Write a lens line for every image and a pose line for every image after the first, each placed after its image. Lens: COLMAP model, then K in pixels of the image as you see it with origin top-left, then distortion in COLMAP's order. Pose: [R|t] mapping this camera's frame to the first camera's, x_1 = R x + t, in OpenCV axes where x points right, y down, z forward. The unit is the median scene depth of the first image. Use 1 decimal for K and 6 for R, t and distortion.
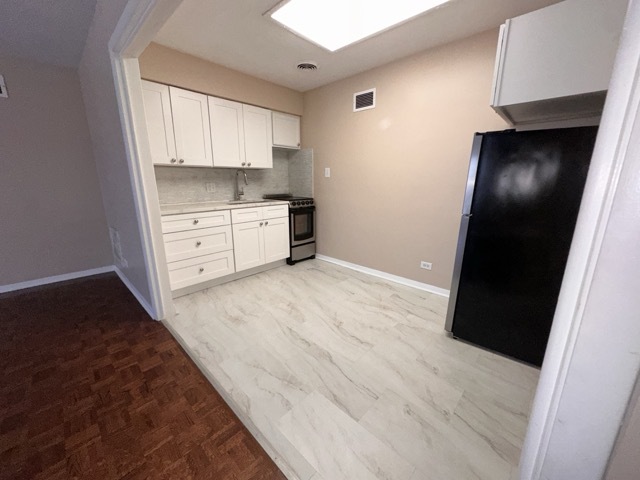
lens RADIAL K [[253.4, 0, 320.8], [0, 253.4, 238.6], [0, 0, 1]] dist [-0.002949, -0.000291]
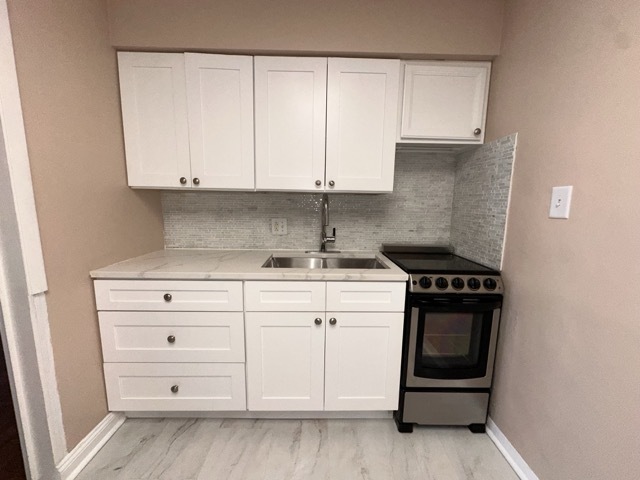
lens RADIAL K [[253.4, 0, 320.8], [0, 253.4, 238.6], [0, 0, 1]] dist [-0.002949, -0.000291]
pose [[0.692011, 0.109808, -0.713487, 0.047143], [-0.179025, 0.983593, -0.022258, -0.162799], [0.699336, 0.143135, 0.700315, 0.610336]]
